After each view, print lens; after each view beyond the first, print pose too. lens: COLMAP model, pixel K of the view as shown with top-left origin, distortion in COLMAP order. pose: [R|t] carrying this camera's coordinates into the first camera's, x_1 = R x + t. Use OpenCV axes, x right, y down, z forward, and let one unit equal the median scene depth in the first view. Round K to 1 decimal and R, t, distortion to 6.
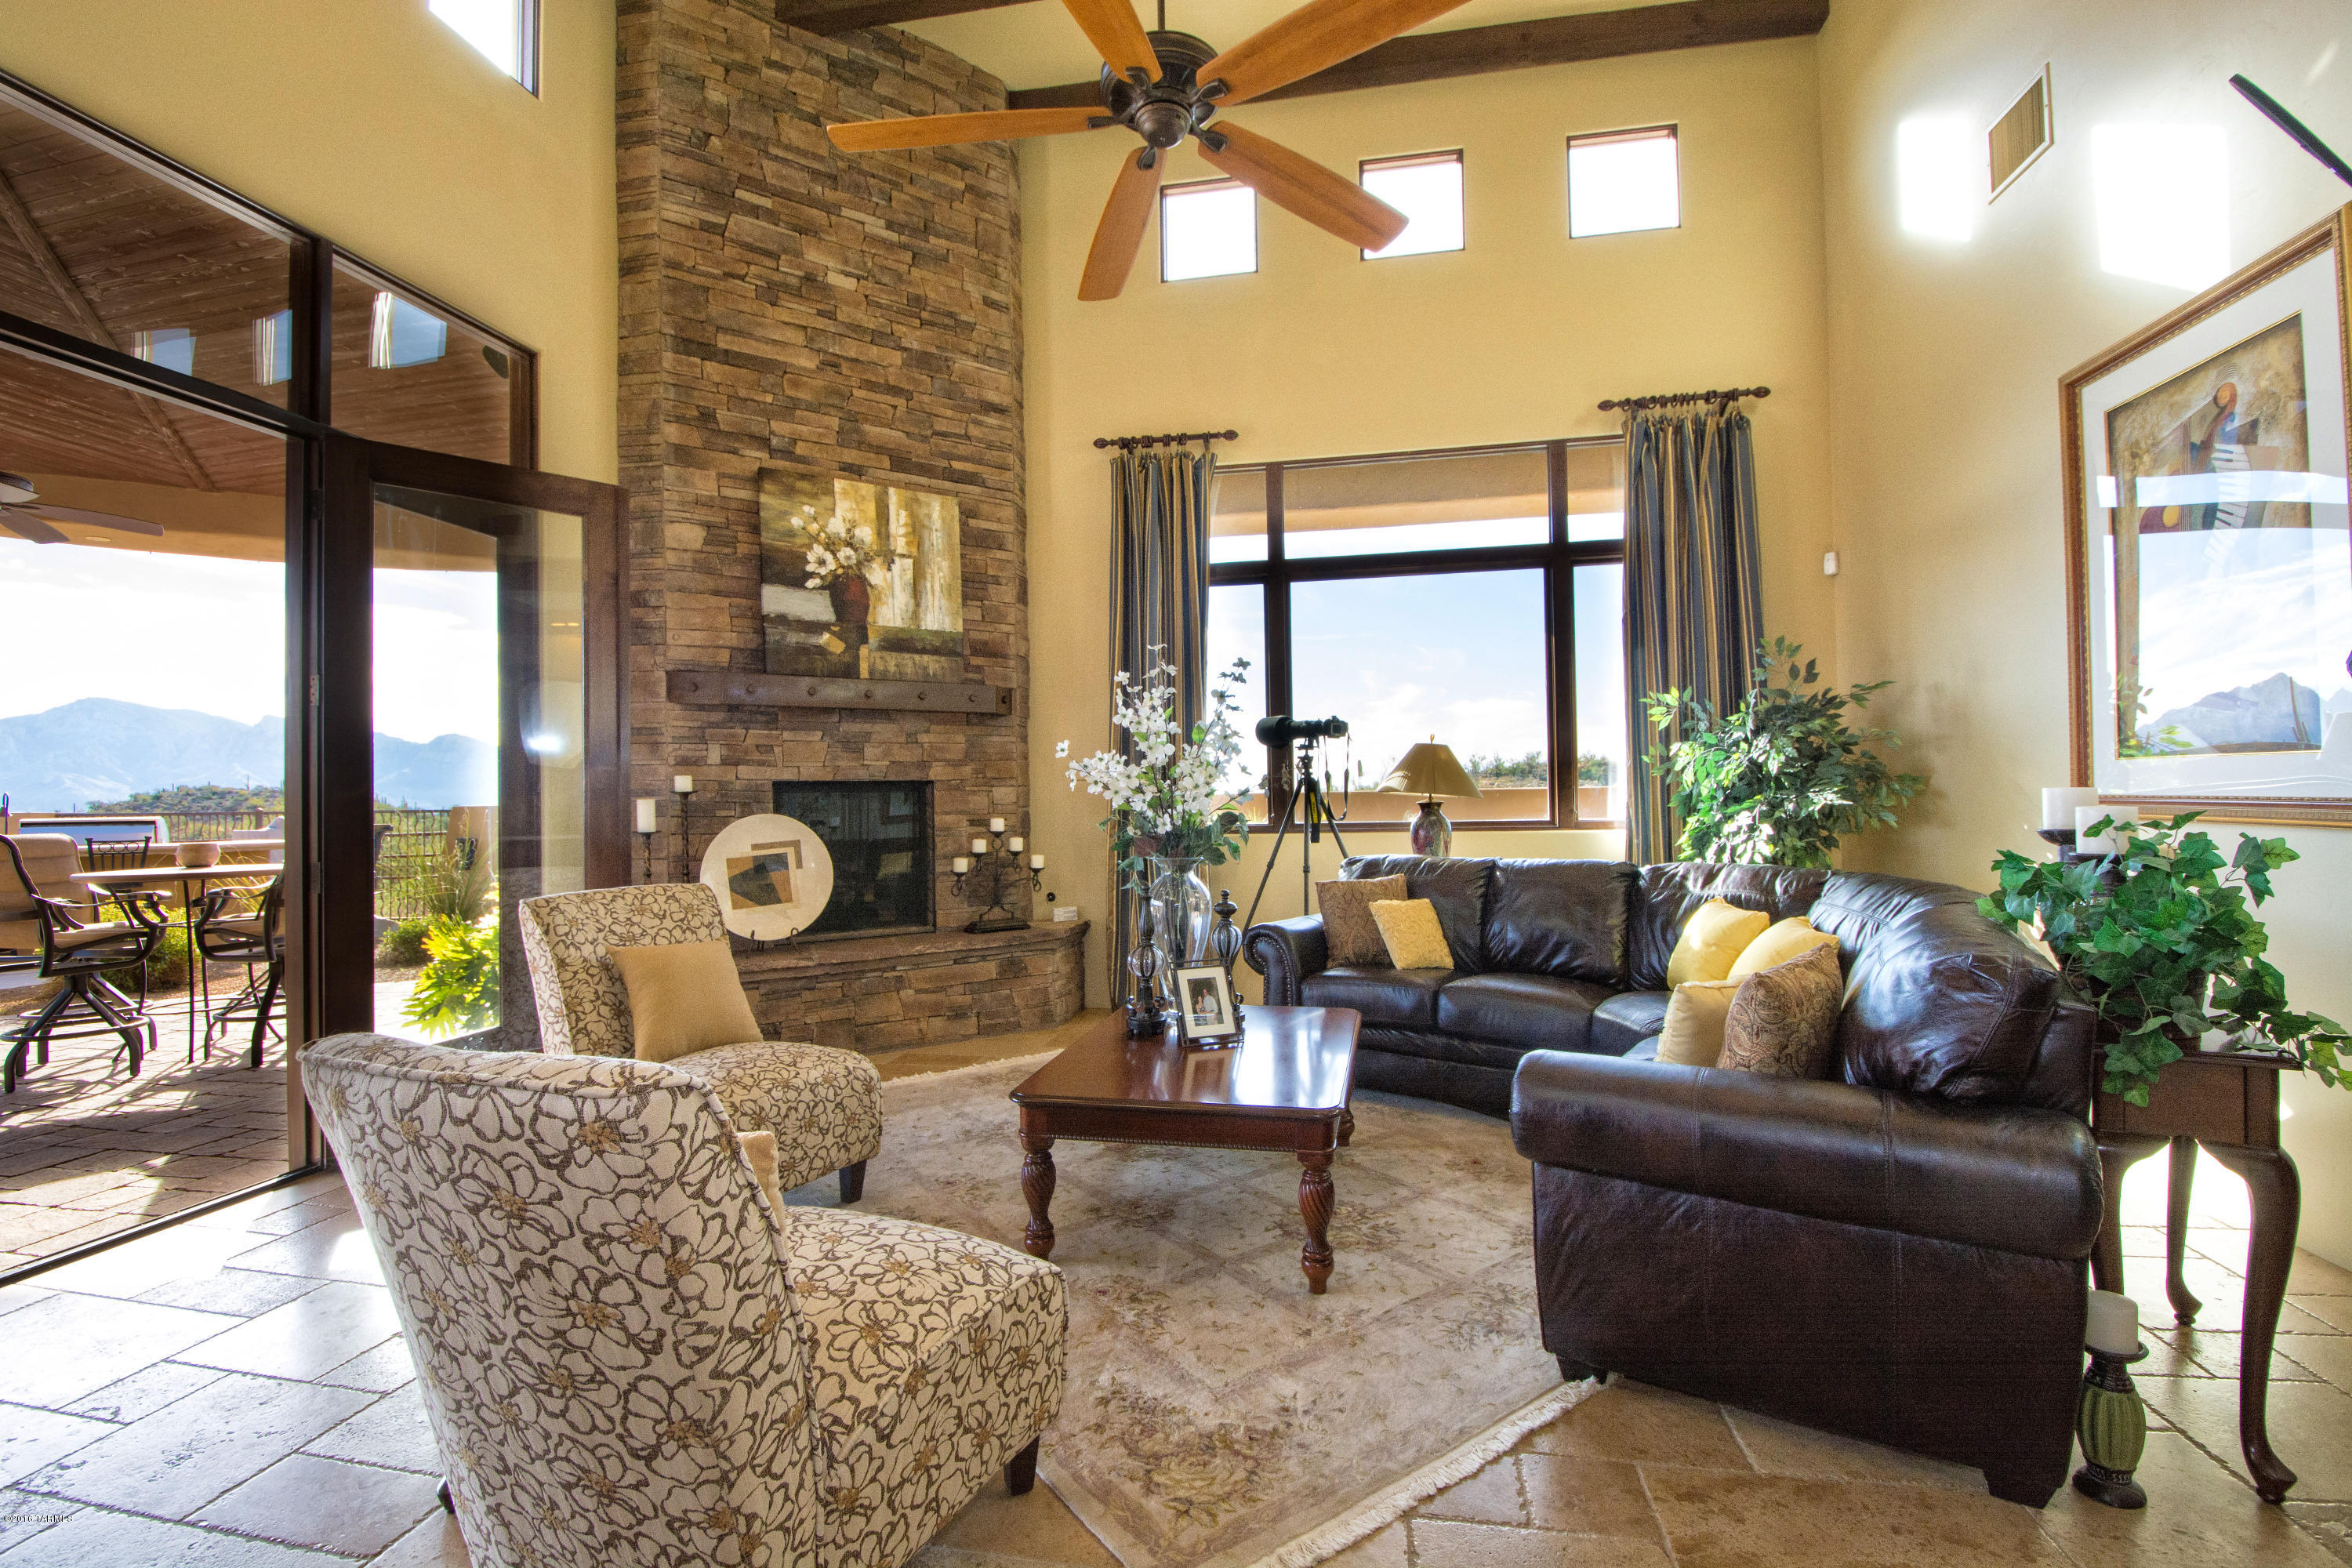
lens RADIAL K [[1039.3, 0, 1177.5], [0, 1039.3, 784.8], [0, 0, 1]] dist [0.014091, -0.021291]
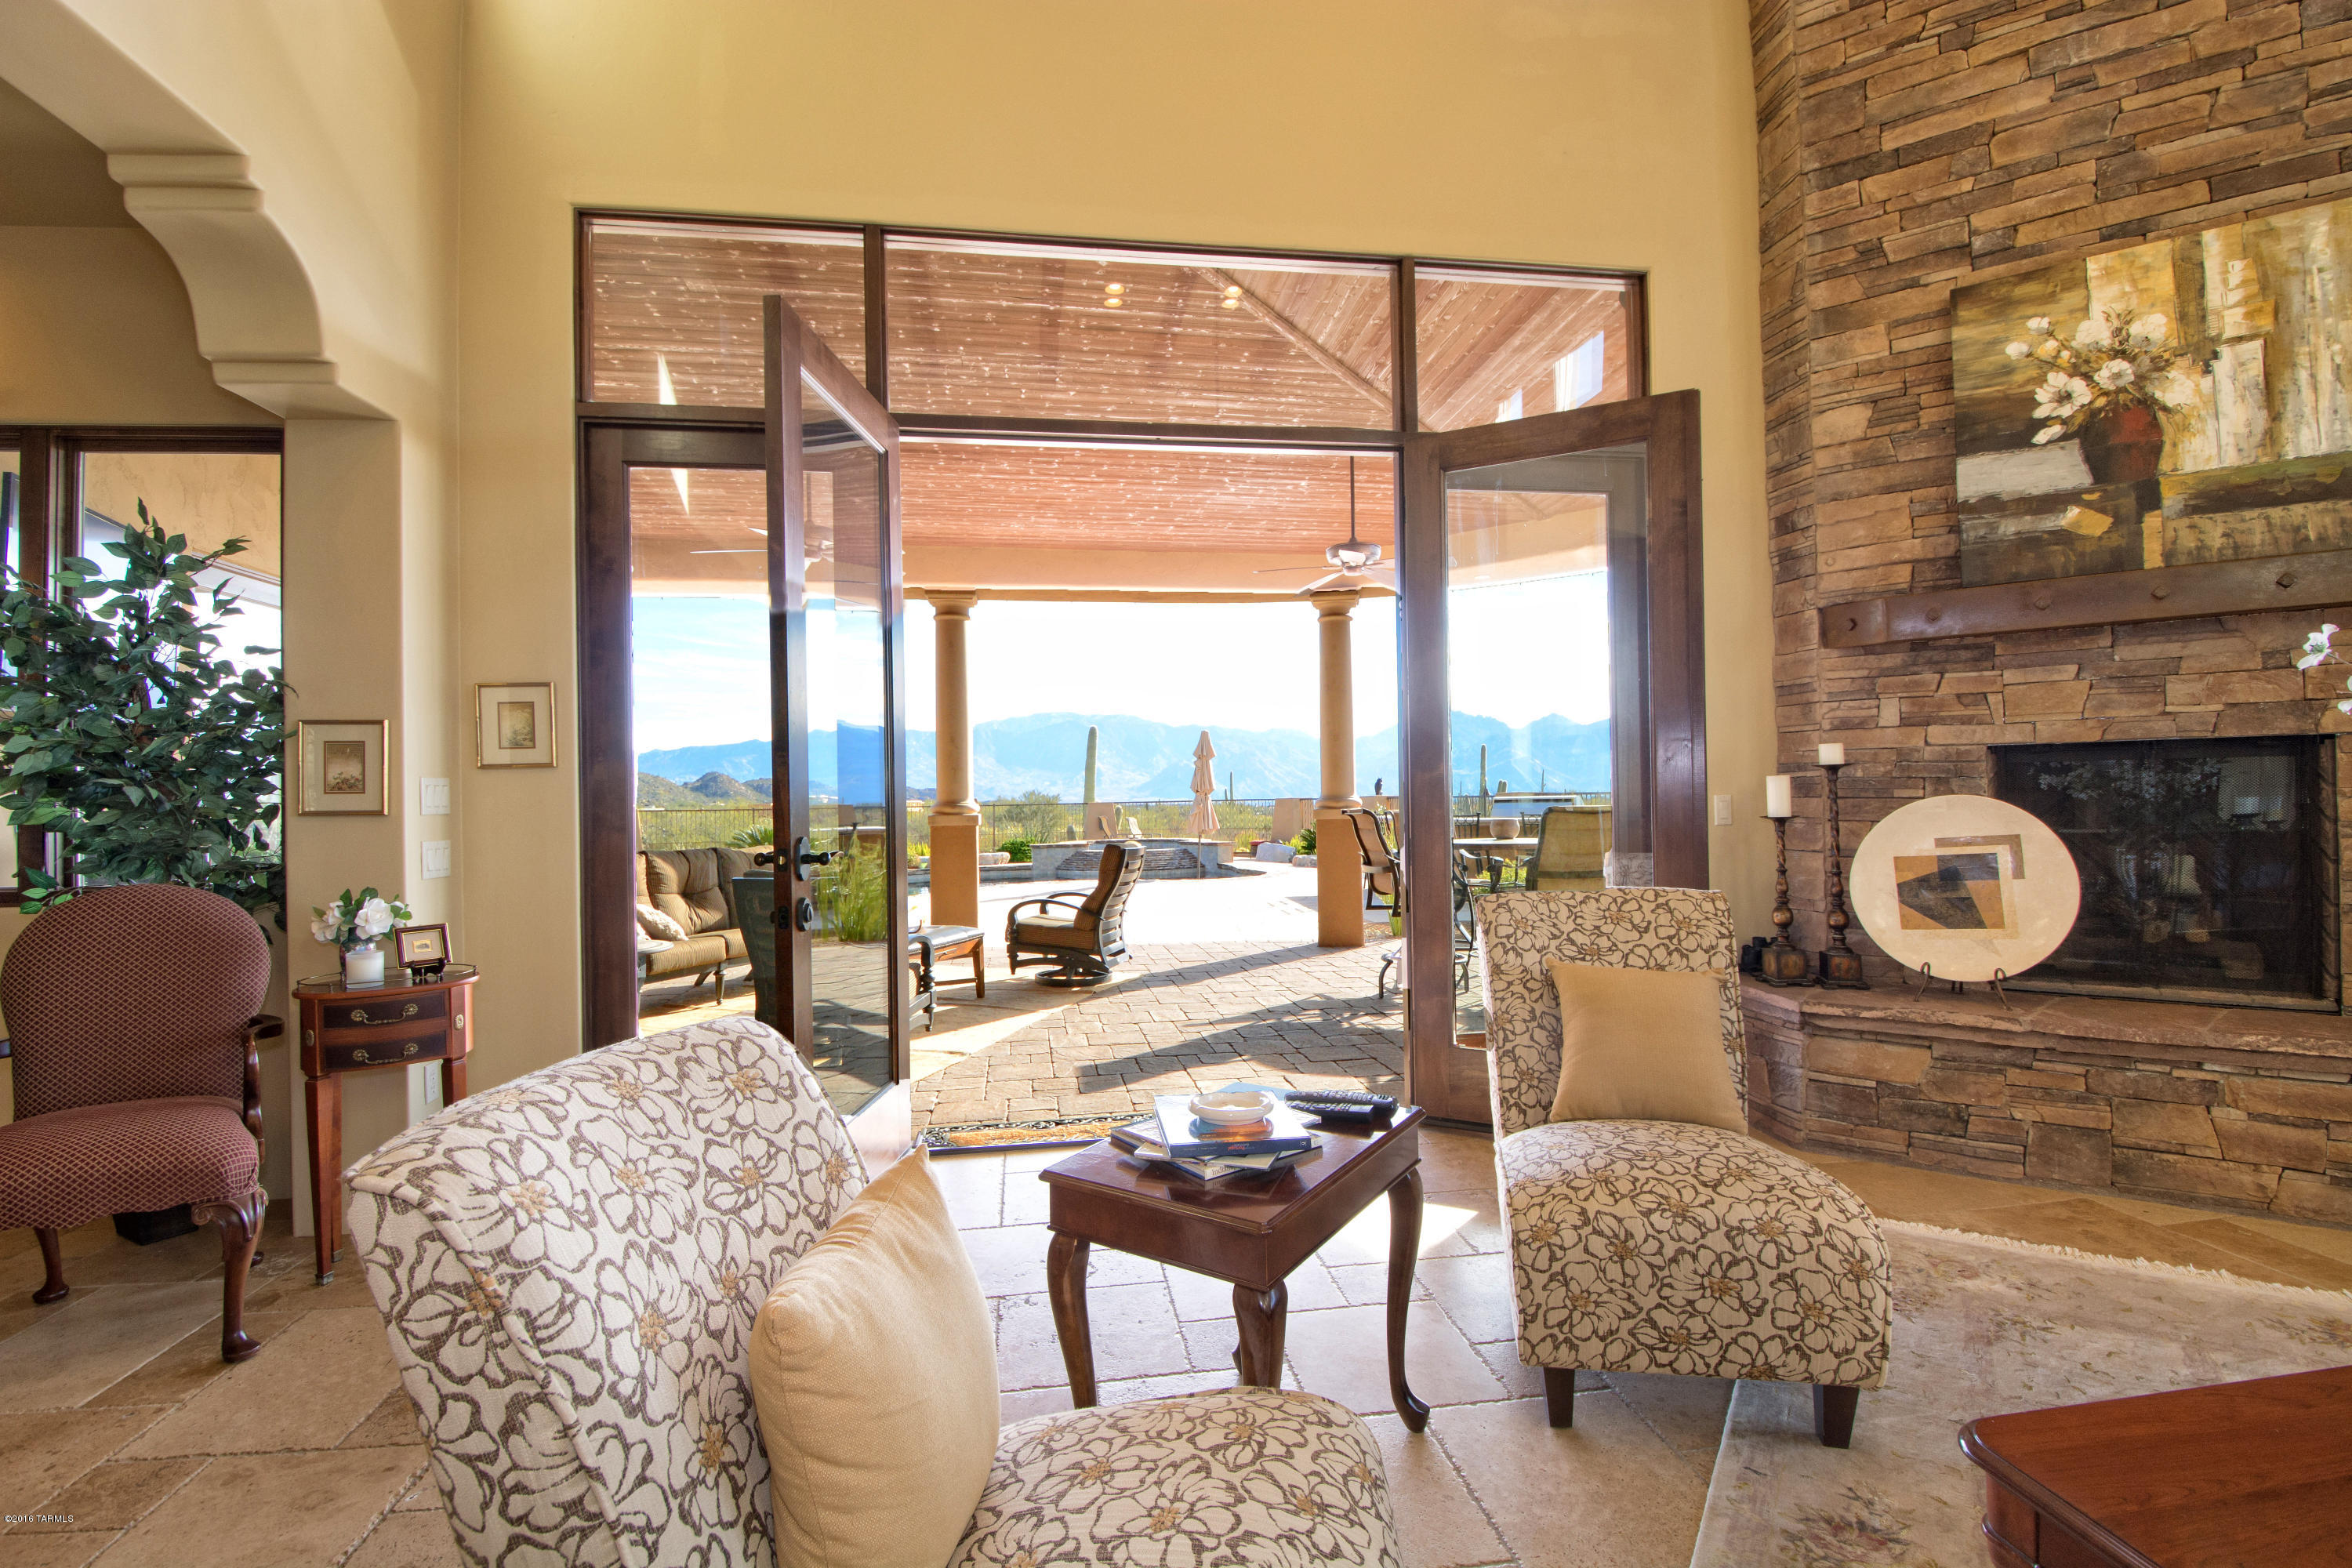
lens RADIAL K [[1039.3, 0, 1177.5], [0, 1039.3, 784.8], [0, 0, 1]] dist [0.014091, -0.021291]
pose [[0.319916, -0.001782, -0.947444, 0.084296], [0.026059, 0.999636, 0.006919, 0.003454], [0.947088, -0.026903, 0.319846, 0.288999]]
